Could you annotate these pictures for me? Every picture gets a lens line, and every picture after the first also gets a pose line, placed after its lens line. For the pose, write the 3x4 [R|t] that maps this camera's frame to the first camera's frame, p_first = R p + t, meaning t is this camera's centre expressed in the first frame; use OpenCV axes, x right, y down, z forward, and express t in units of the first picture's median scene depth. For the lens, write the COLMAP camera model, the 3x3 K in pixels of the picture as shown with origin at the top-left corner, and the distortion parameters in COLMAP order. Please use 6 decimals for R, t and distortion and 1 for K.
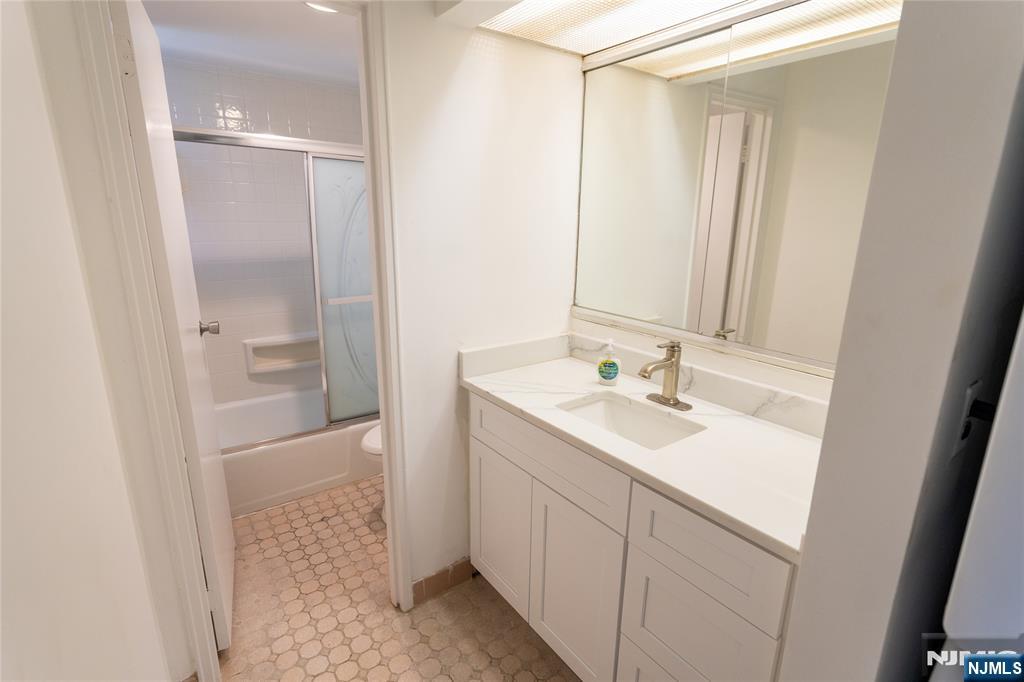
lens RADIAL K [[484.3, 0, 508.8], [0, 484.3, 338.8], [0, 0, 1]] dist [0.001762, 0.000312]
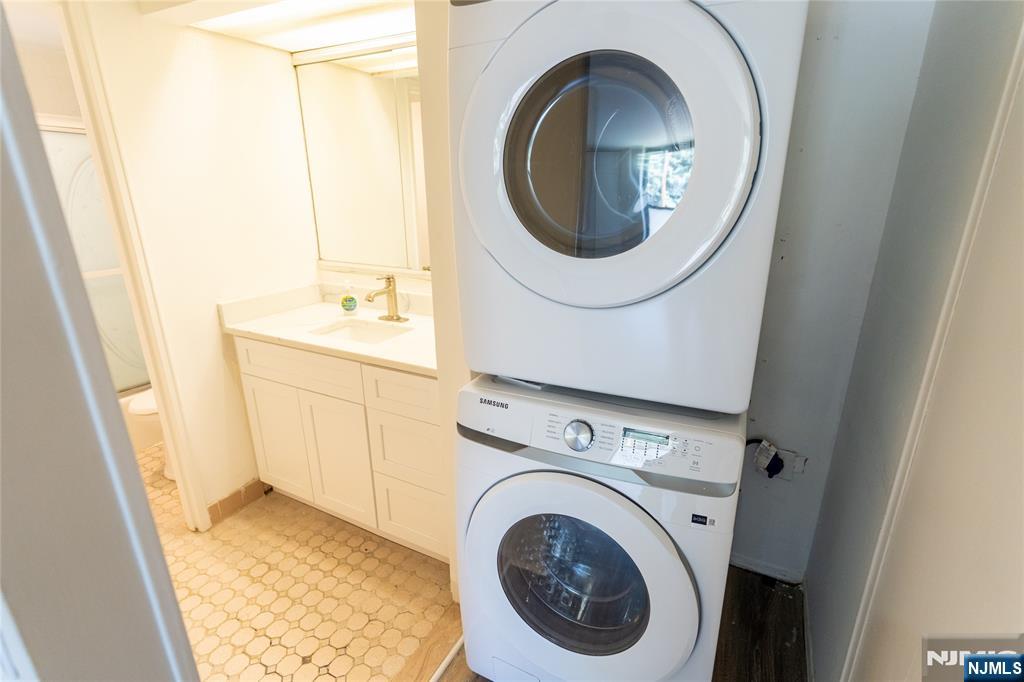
lens RADIAL K [[484.3, 0, 510.3], [0, 484.3, 338.2], [0, 0, 1]] dist [0.001762, 0.000312]
pose [[0.902237, -0.148174, 0.404984, 0.051779], [0.122153, 0.988466, 0.089520, 0.091244], [-0.413578, -0.031298, 0.909931, -0.384124]]
